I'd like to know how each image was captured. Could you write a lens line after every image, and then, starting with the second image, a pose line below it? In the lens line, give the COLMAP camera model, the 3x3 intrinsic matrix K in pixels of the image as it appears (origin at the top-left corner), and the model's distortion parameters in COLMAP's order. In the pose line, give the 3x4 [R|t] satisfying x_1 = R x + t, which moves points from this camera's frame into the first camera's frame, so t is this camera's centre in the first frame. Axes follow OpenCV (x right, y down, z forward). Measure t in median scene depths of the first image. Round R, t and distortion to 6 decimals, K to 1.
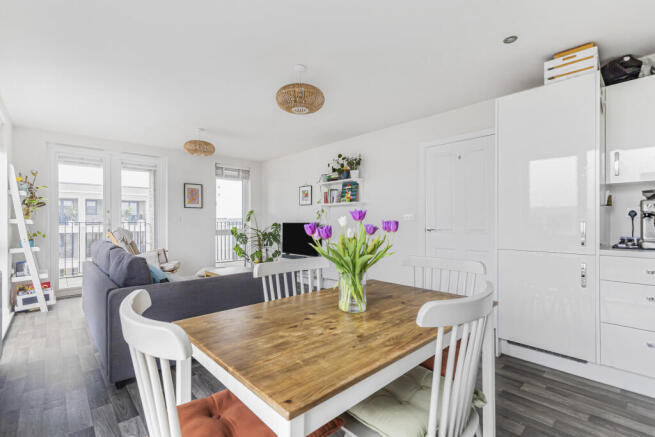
lens RADIAL K [[301.9, 0, 370.3], [0, 301.9, 219.5], [0, 0, 1]] dist [-0.000761, 0.000055]
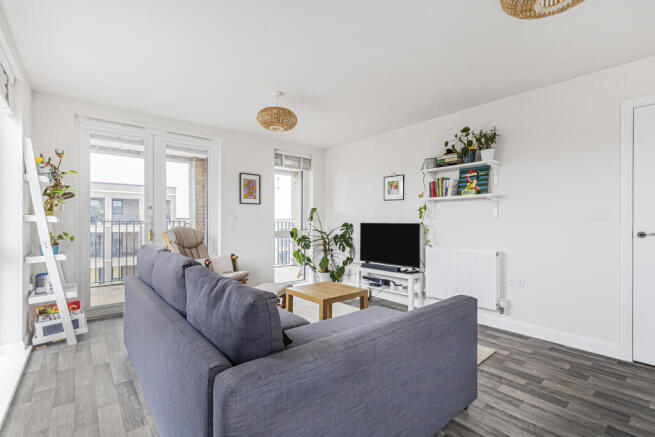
lens RADIAL K [[288.4, 0, 356.8], [0, 288.4, 221.3], [0, 0, 1]] dist [0.001279, -0.000092]
pose [[0.998911, 0.004542, -0.046431, -0.325402], [-0.004448, 0.999988, 0.002122, 0.006492], [0.046440, -0.001913, 0.998919, 0.300767]]
